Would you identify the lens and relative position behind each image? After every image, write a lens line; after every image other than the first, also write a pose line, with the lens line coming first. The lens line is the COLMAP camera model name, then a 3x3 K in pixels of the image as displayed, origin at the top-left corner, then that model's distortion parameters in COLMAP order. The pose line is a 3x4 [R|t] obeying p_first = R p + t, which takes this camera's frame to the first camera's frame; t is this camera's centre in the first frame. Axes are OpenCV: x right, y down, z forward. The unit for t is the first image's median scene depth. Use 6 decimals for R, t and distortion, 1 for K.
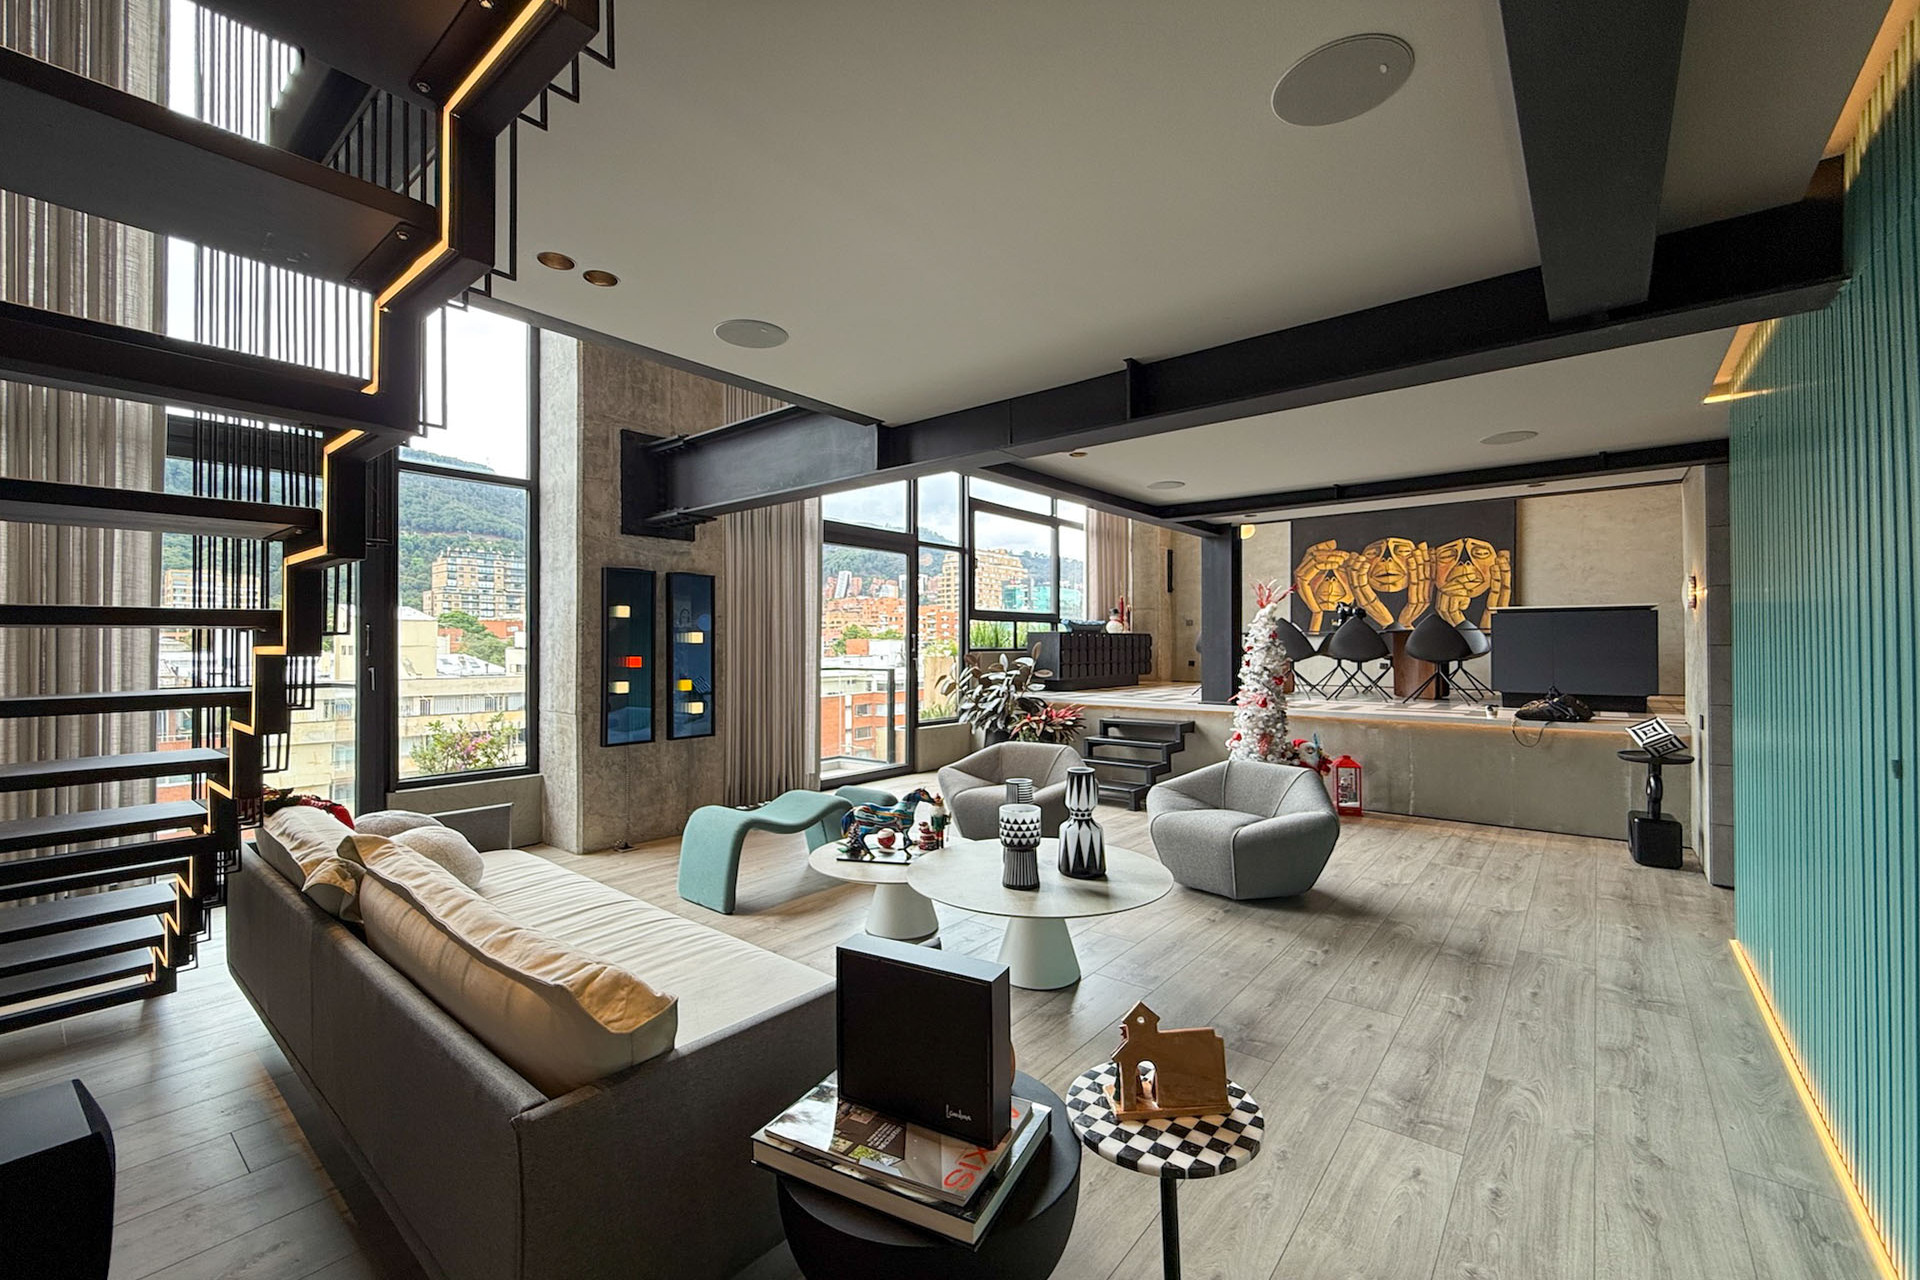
lens RADIAL K [[783.0, 0, 945.0], [0, 783.0, 642.8], [0, 0, 1]] dist [0.001172, -0.000203]
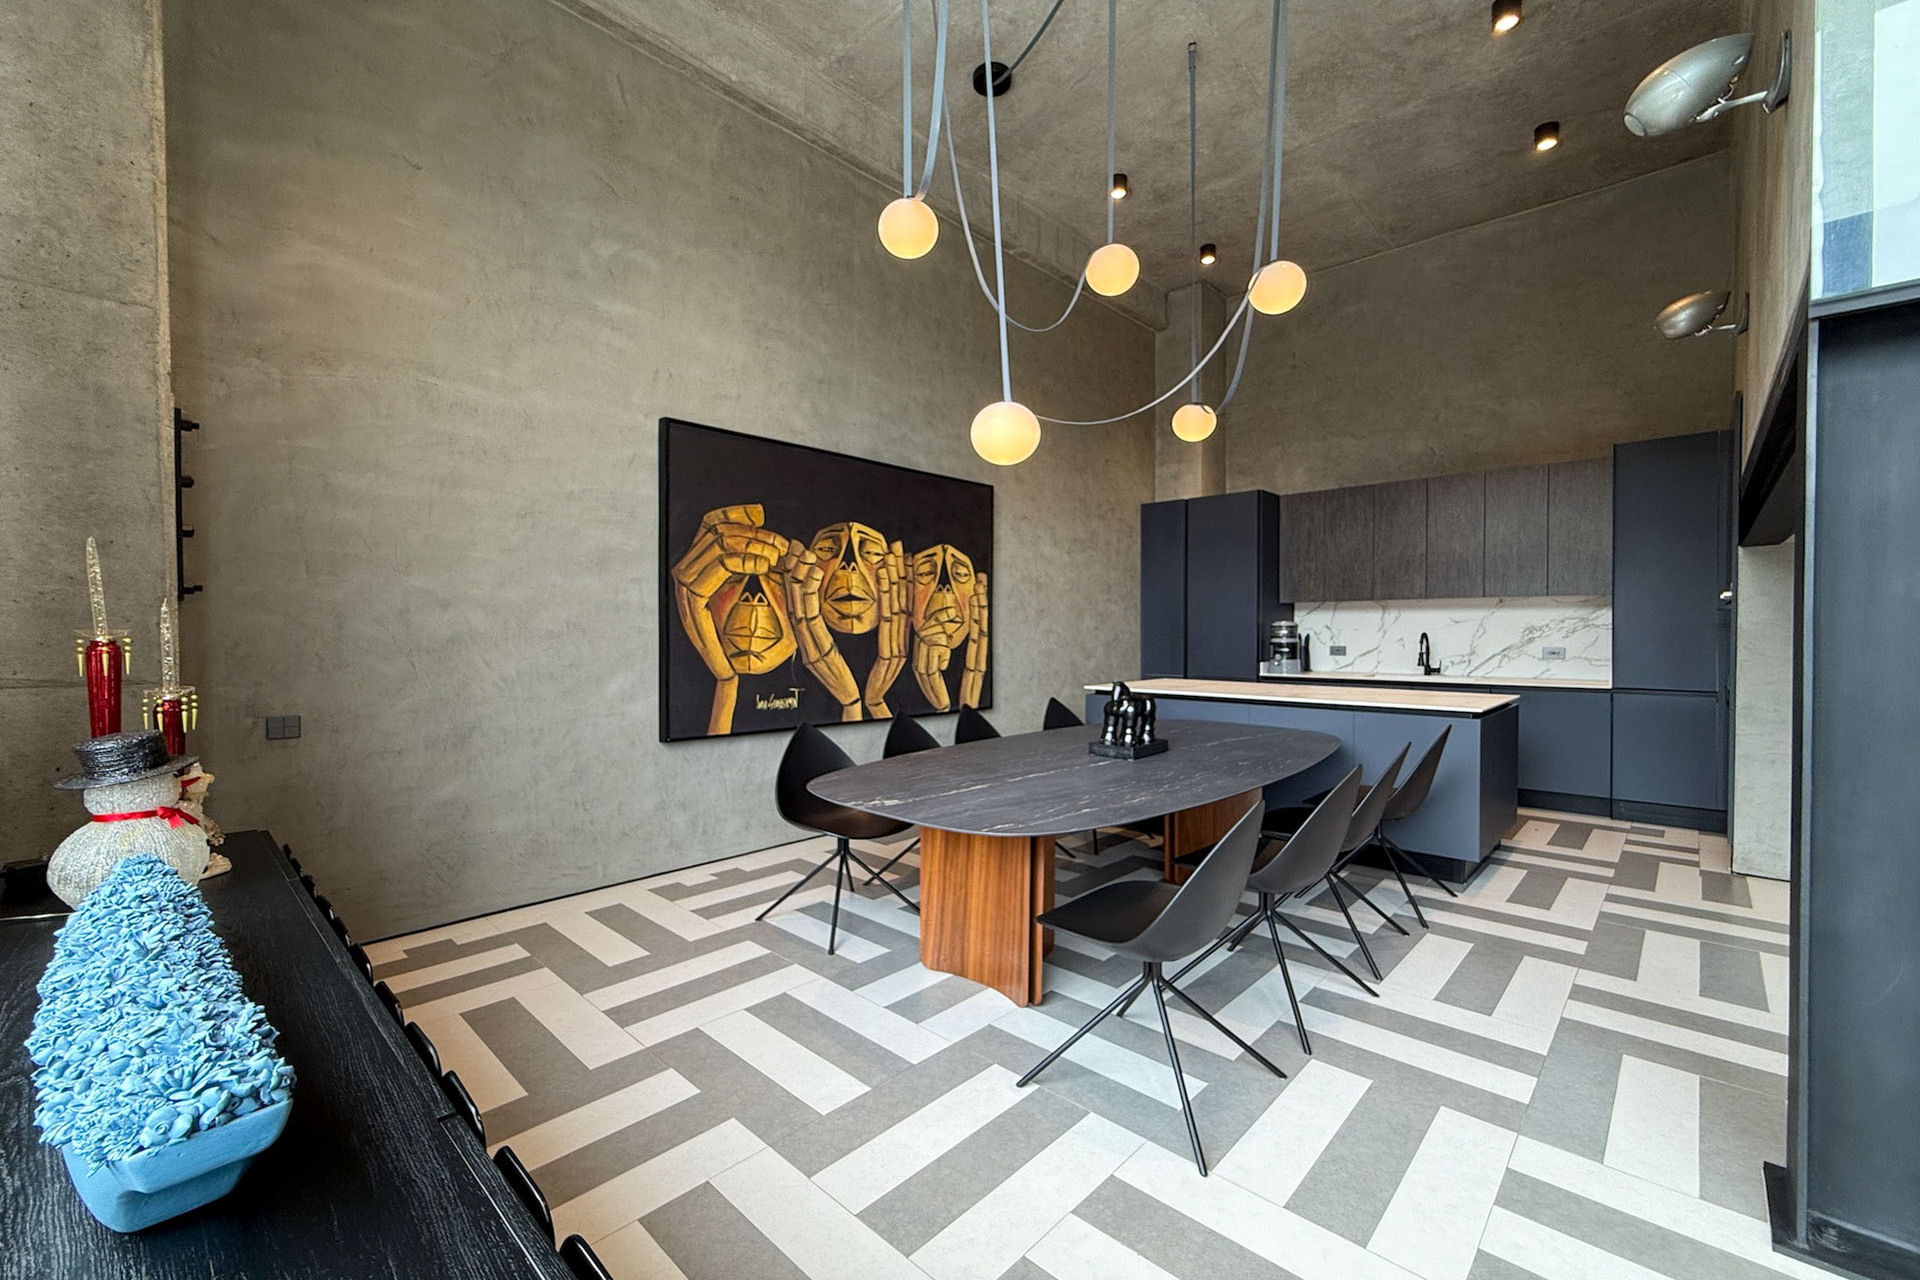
lens RADIAL K [[783.0, 0, 956.1], [0, 783.0, 638.5], [0, 0, 1]] dist [0.001172, -0.000203]
pose [[0.066085, -0.010470, 0.997759, 0.176900], [-0.003703, 0.999935, 0.010738, -0.130115], [-0.997807, -0.004405, 0.066042, 1.745037]]
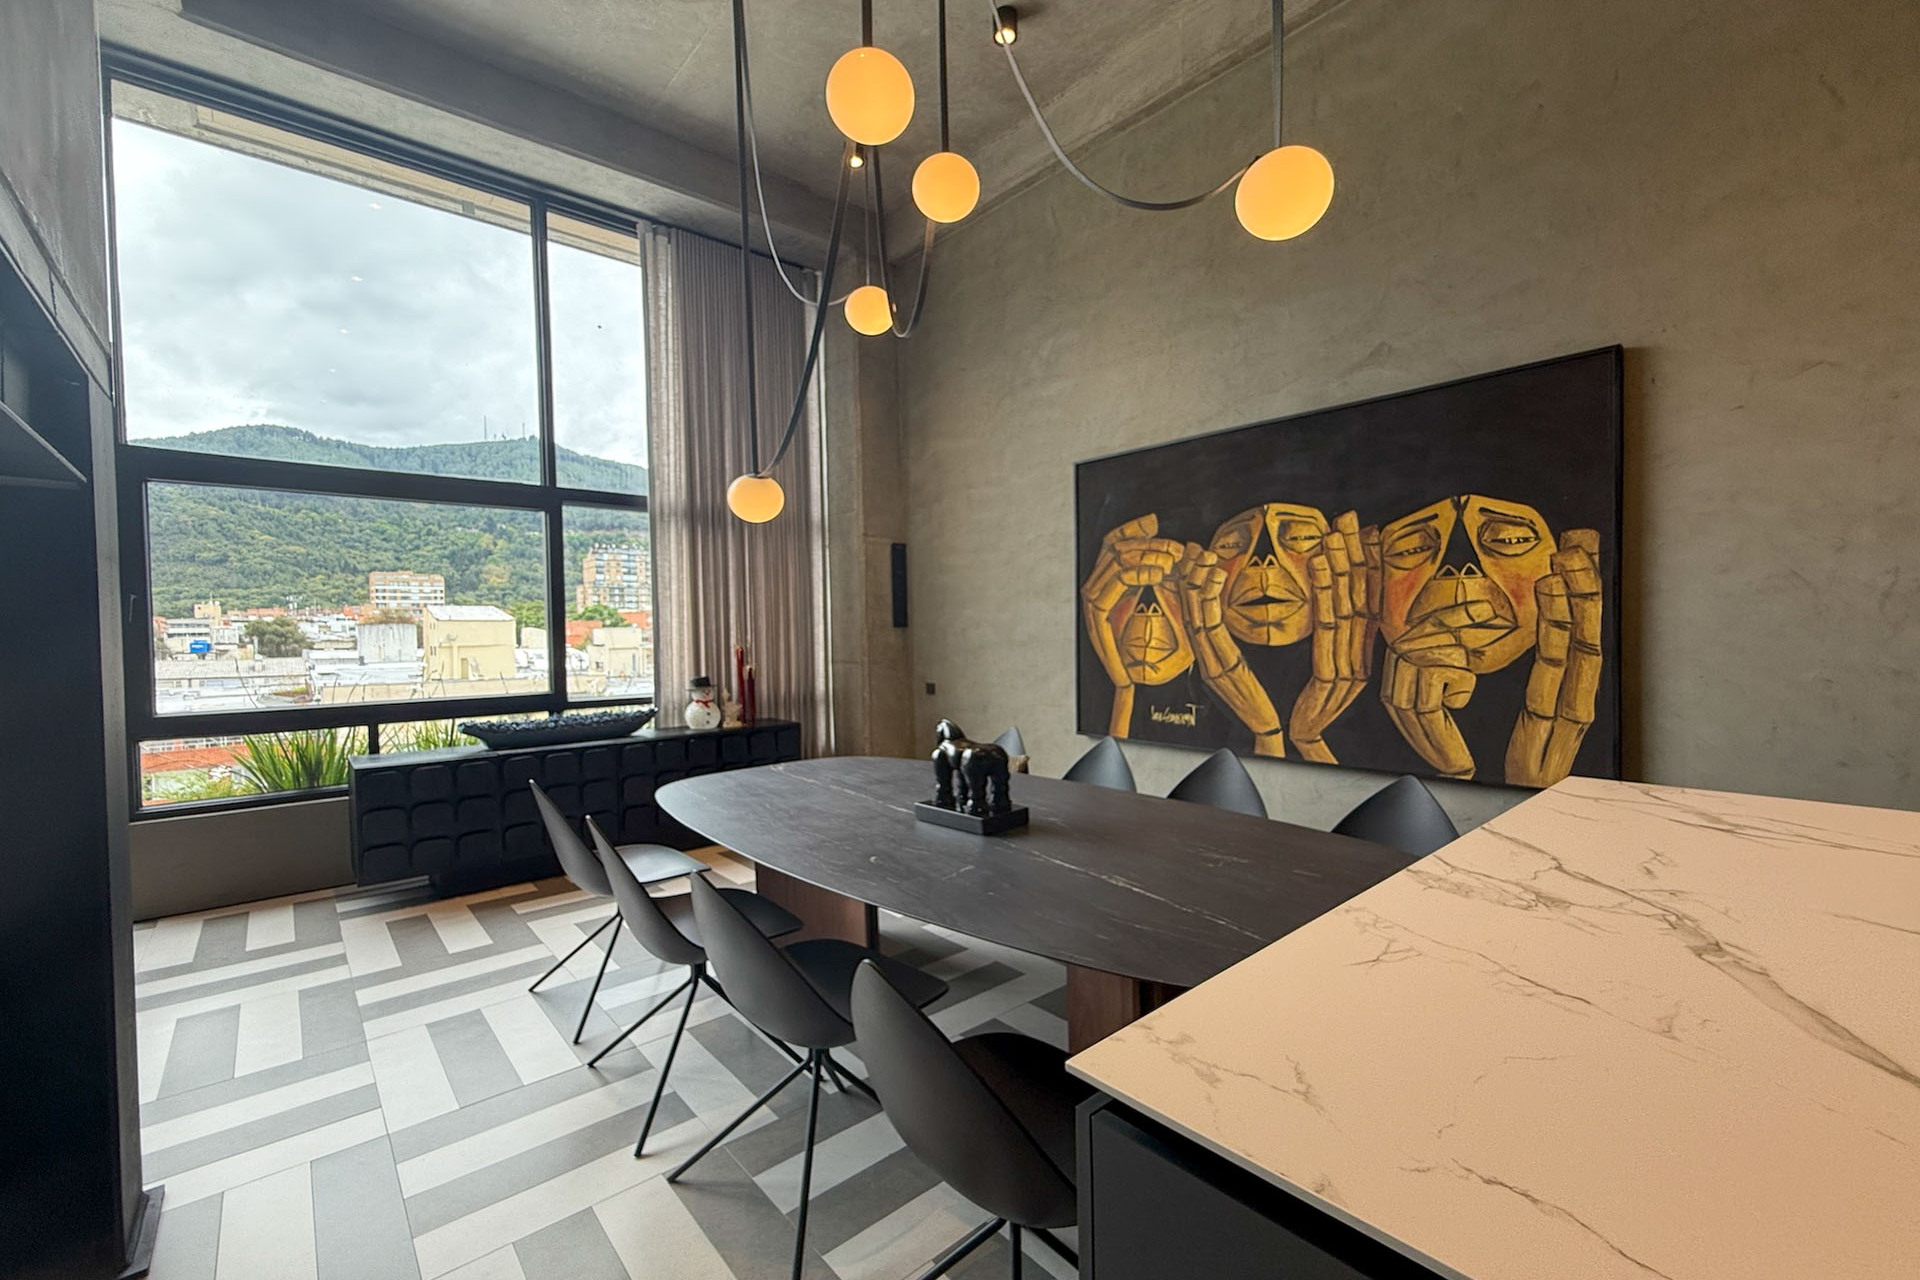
lens RADIAL K [[783.0, 0, 947.5], [0, 783.0, 644.9], [0, 0, 1]] dist [0.001172, -0.000203]
pose [[0.986788, -0.011746, -0.161588, 0.915461], [0.015761, 0.999598, 0.023583, -0.148055], [0.161246, -0.025818, 0.986577, 1.155783]]
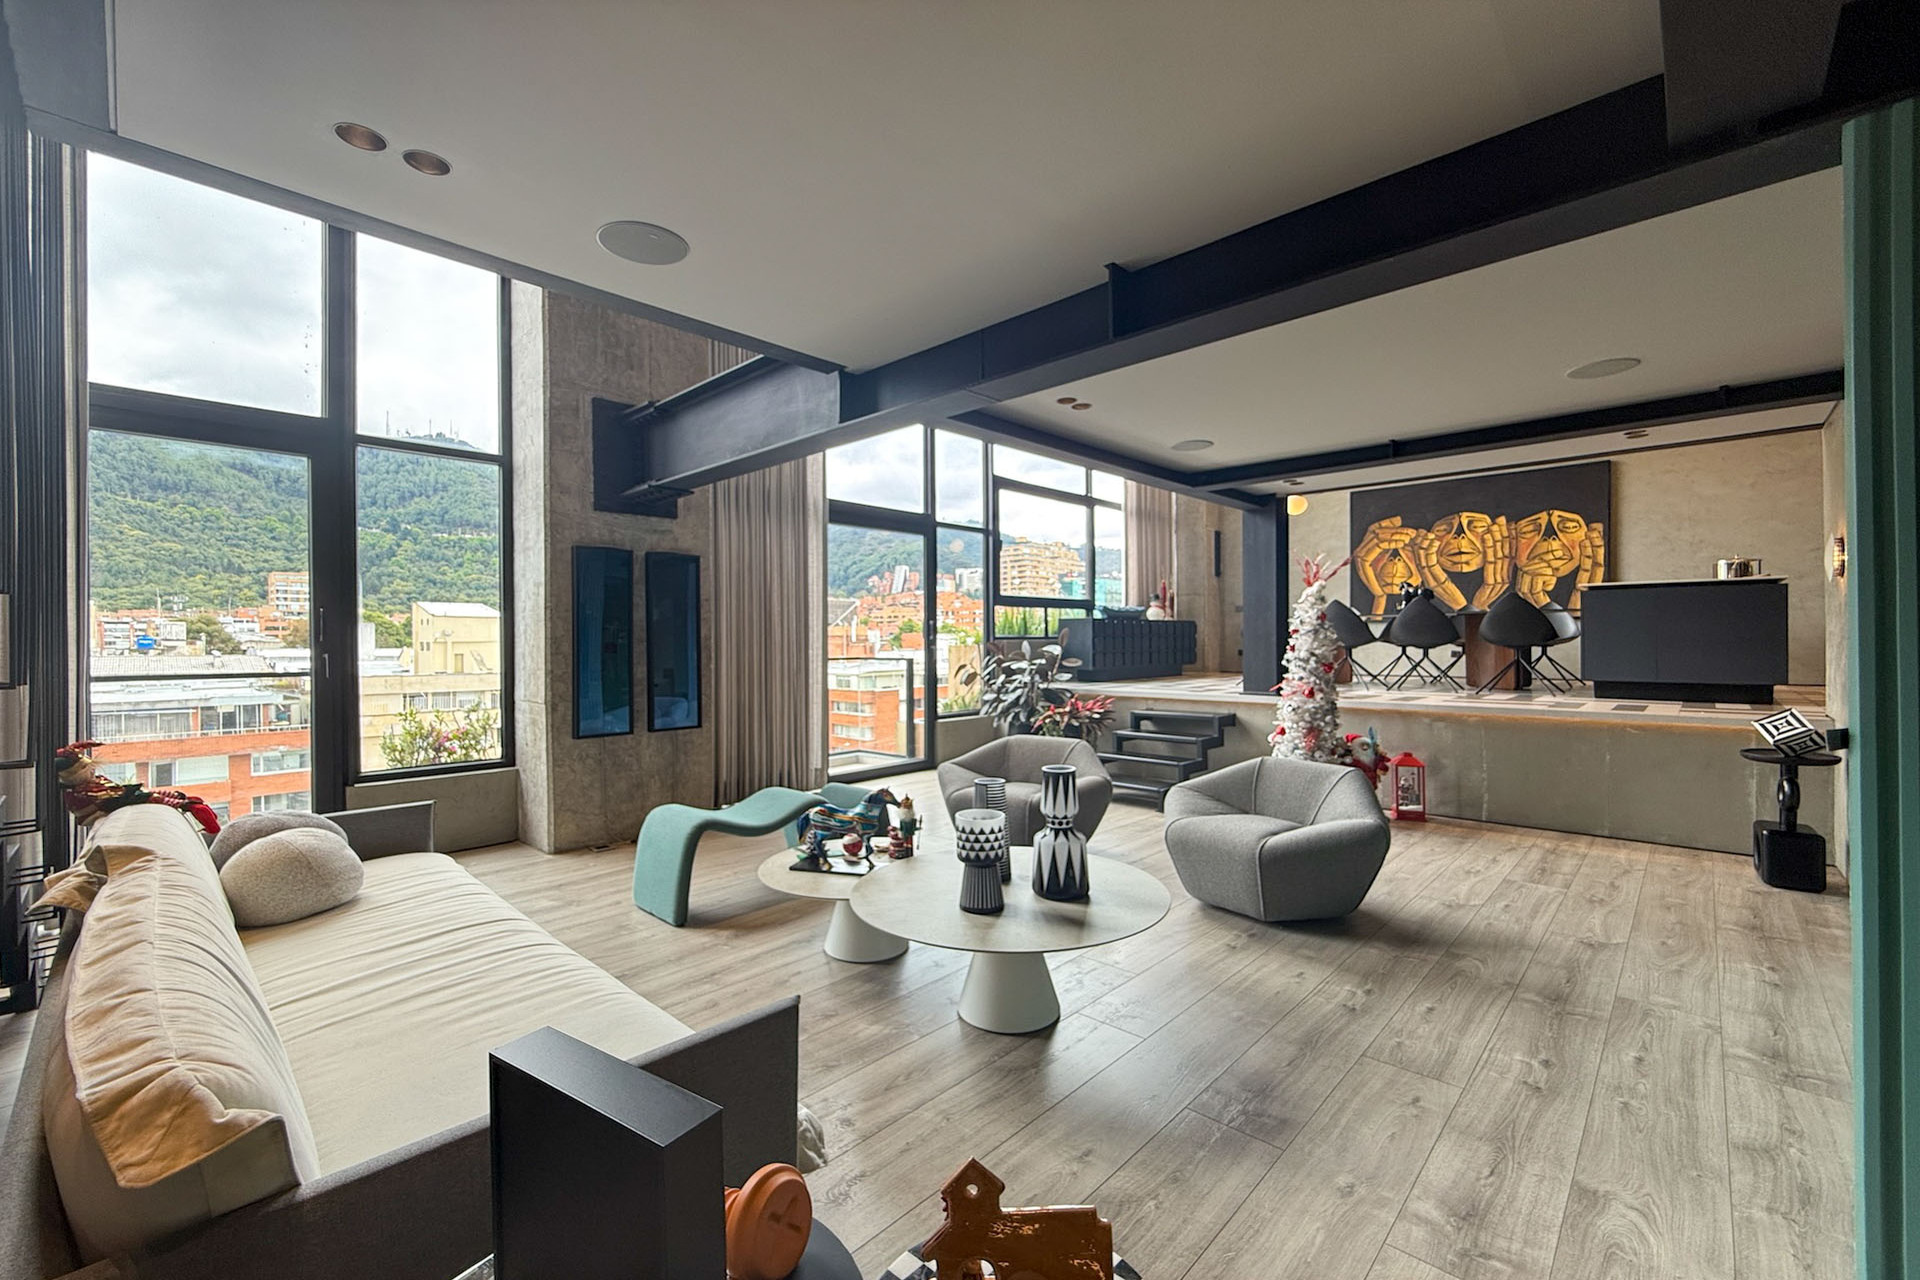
lens RADIAL K [[783.0, 0, 946.2], [0, 783.0, 642.8], [0, 0, 1]] dist [0.001172, -0.000203]
pose [[0.997417, -0.004666, -0.071677, 0.071092], [0.005192, 0.999961, 0.007157, 0.013948], [0.071641, -0.007510, 0.997402, 0.102538]]
